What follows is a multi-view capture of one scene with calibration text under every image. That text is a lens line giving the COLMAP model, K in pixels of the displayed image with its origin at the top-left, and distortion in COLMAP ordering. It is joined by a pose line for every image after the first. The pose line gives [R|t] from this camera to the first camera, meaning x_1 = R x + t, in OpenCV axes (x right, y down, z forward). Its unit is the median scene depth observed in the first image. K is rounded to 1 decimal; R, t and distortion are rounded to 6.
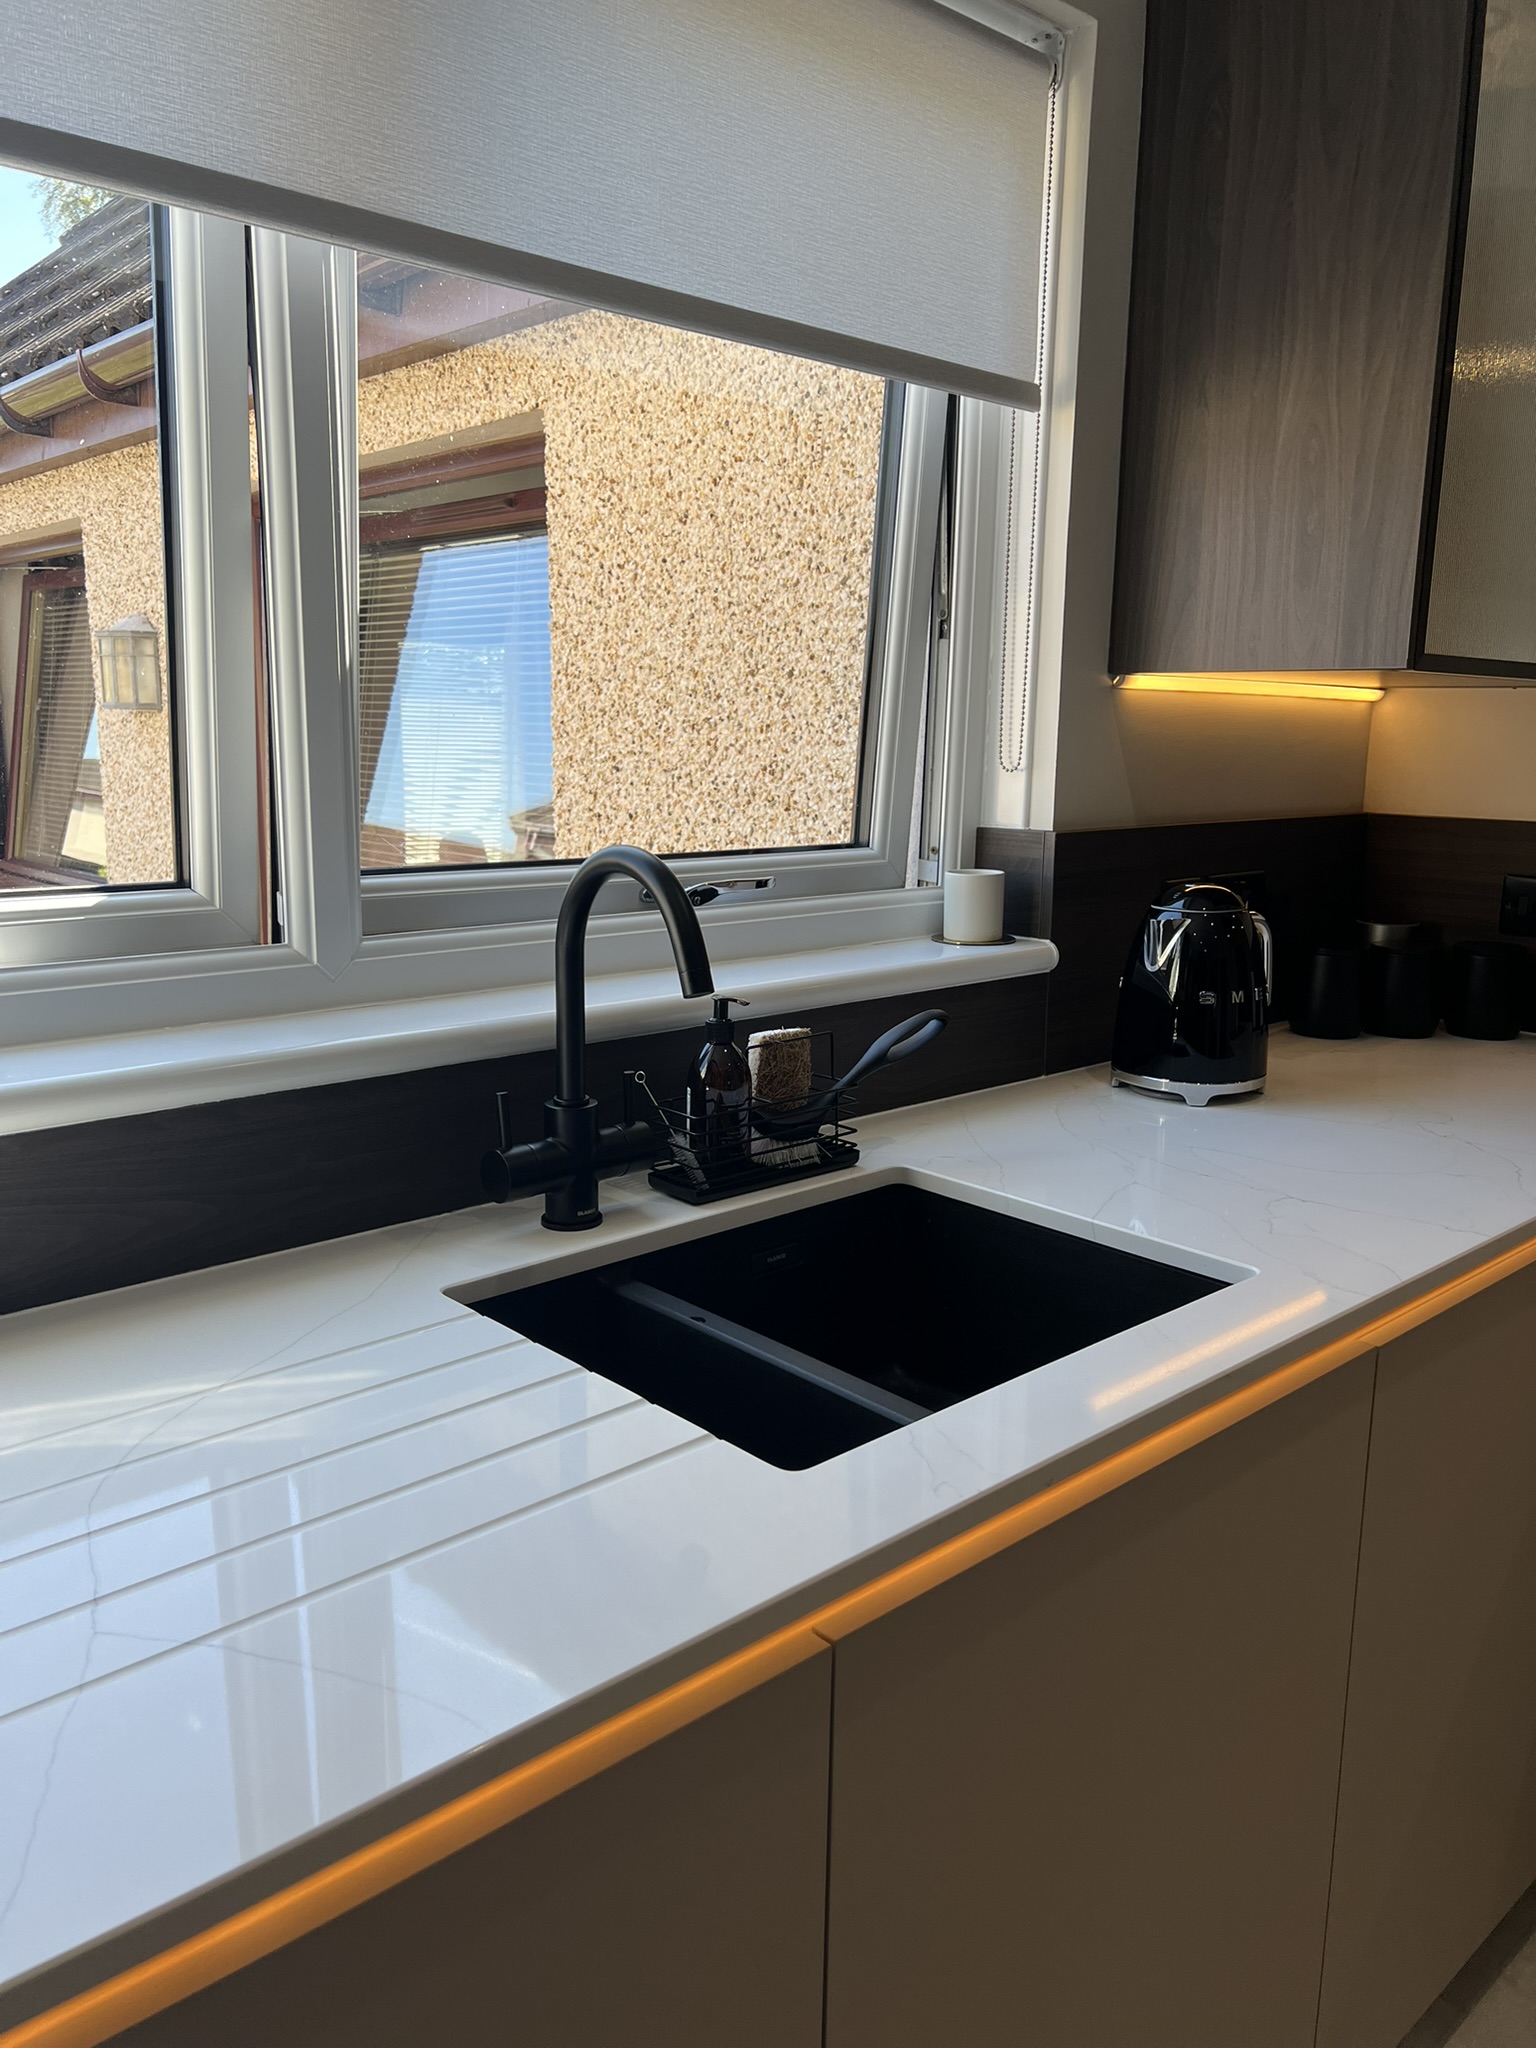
lens RADIAL K [[1528.1, 0, 768.5], [0, 1528.1, 1026.0], [0, 0, 1]] dist [0.055712, -0.067200]
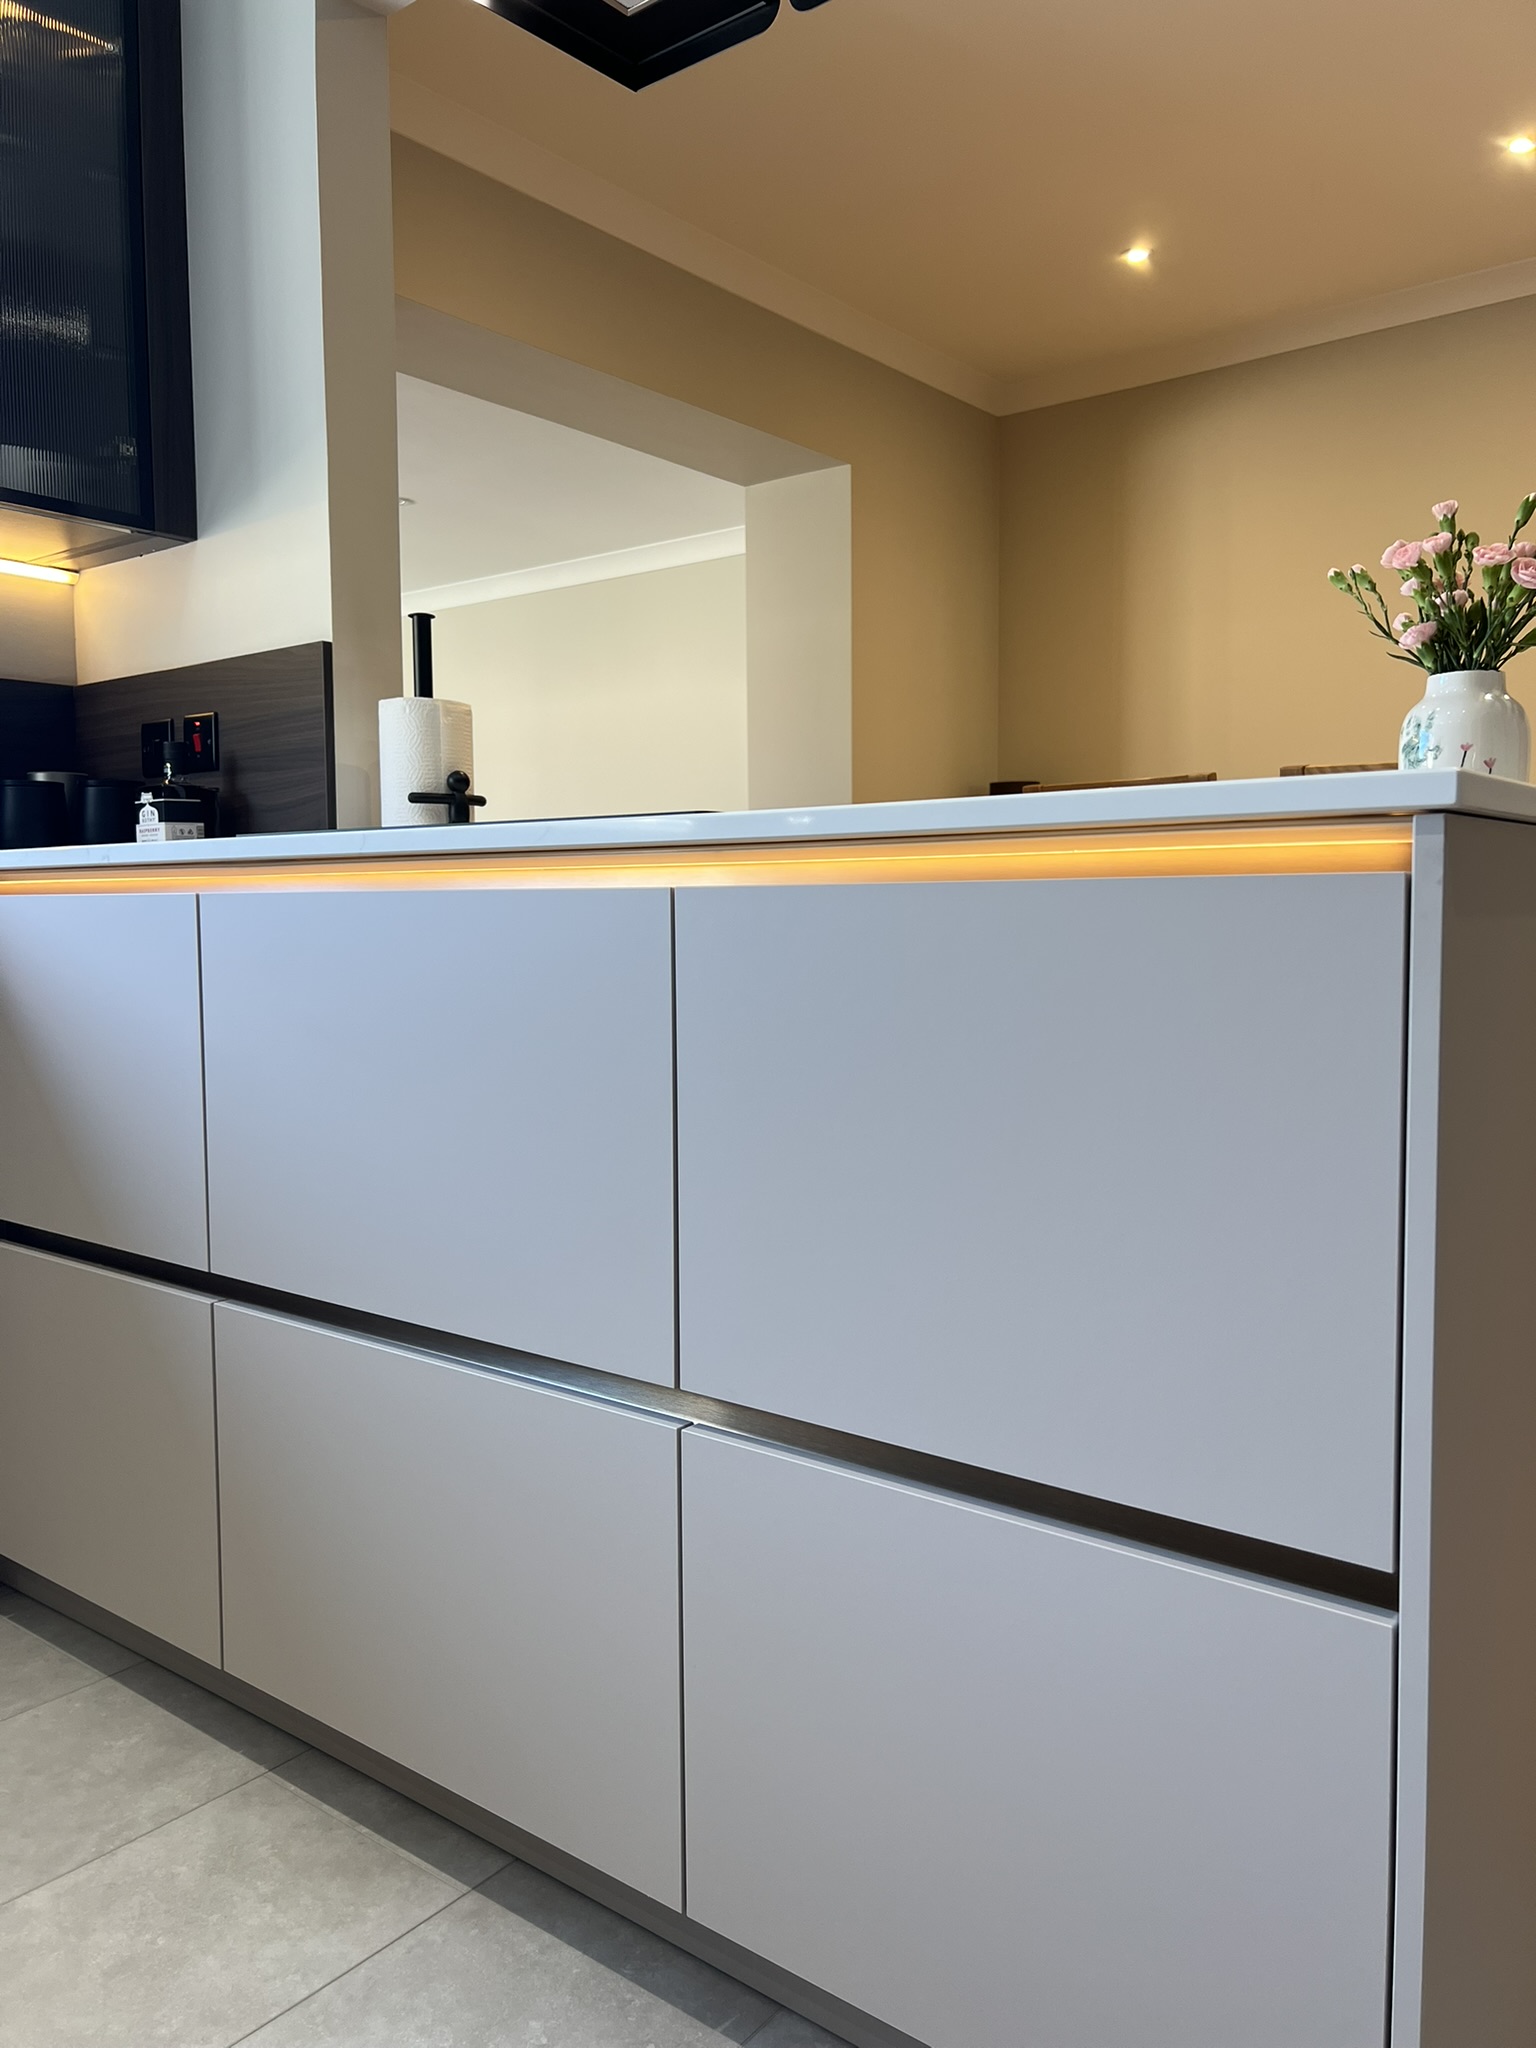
lens RADIAL K [[1528.1, 0, 769.6], [0, 1528.1, 1024.4], [0, 0, 1]] dist [0.055712, -0.067200]
pose [[0.989144, -0.036931, 0.142231, 0.899262], [0.053098, 0.992333, -0.111603, 0.309040], [-0.137018, 0.117944, 0.983522, -0.128251]]
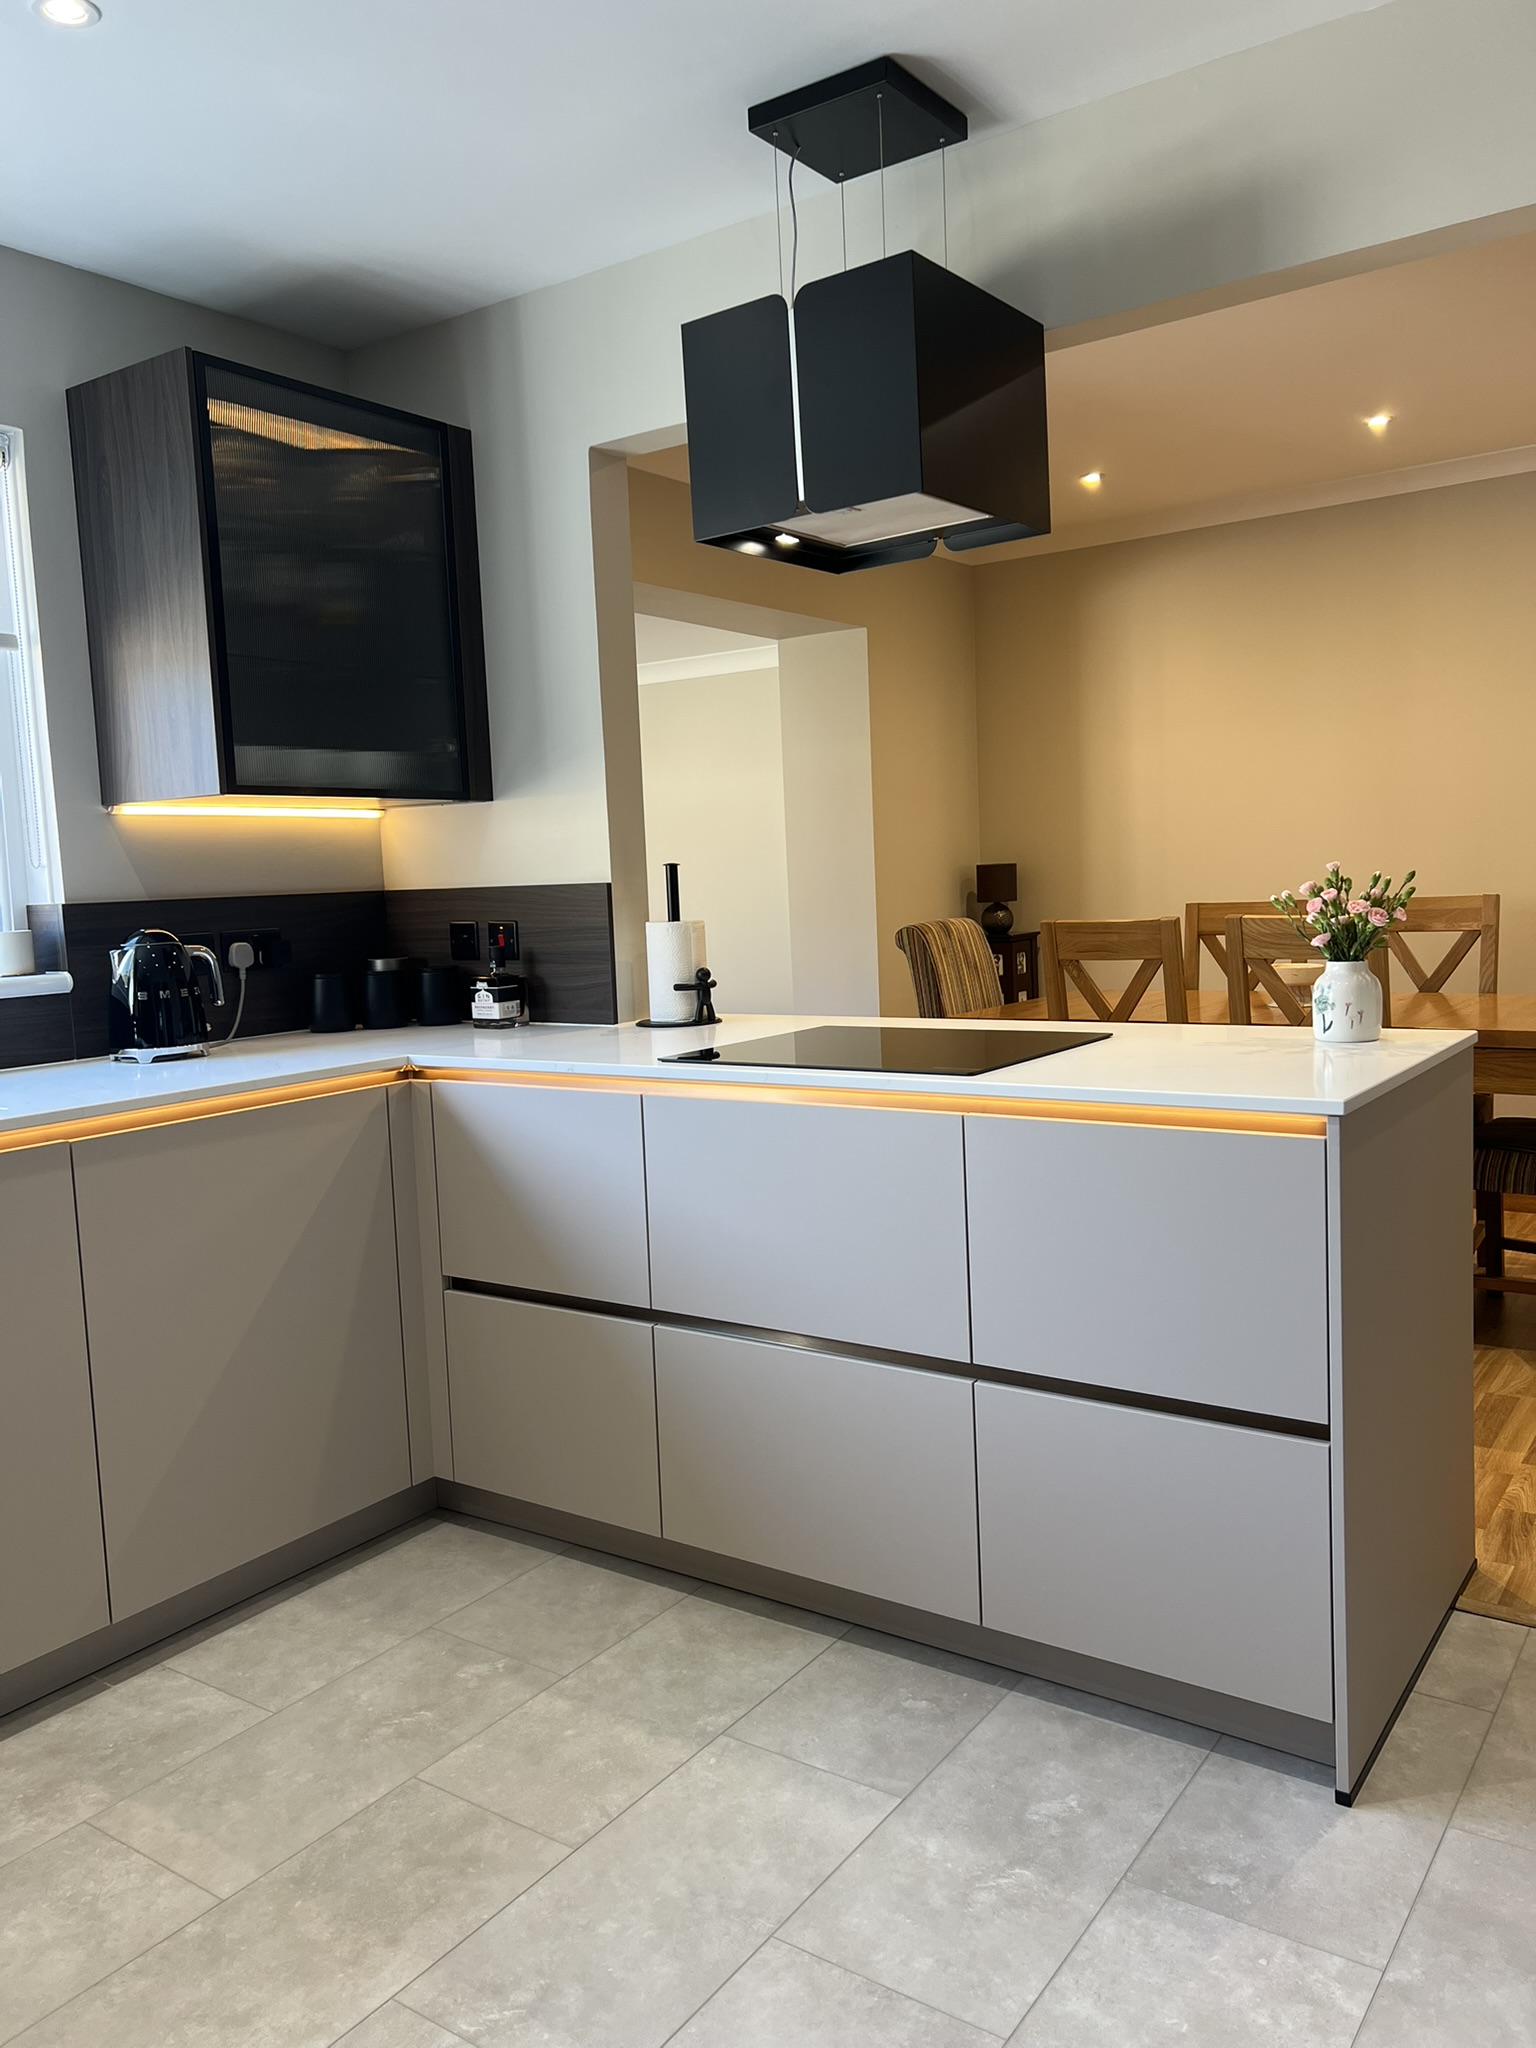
lens RADIAL K [[1528.1, 0, 771.3], [0, 1528.1, 1034.2], [0, 0, 1]] dist [0.055712, -0.067200]
pose [[0.976718, -0.081106, 0.198602, 0.571457], [0.098884, 0.991774, -0.081282, 0.208239], [-0.190376, 0.099028, 0.976704, -0.685256]]
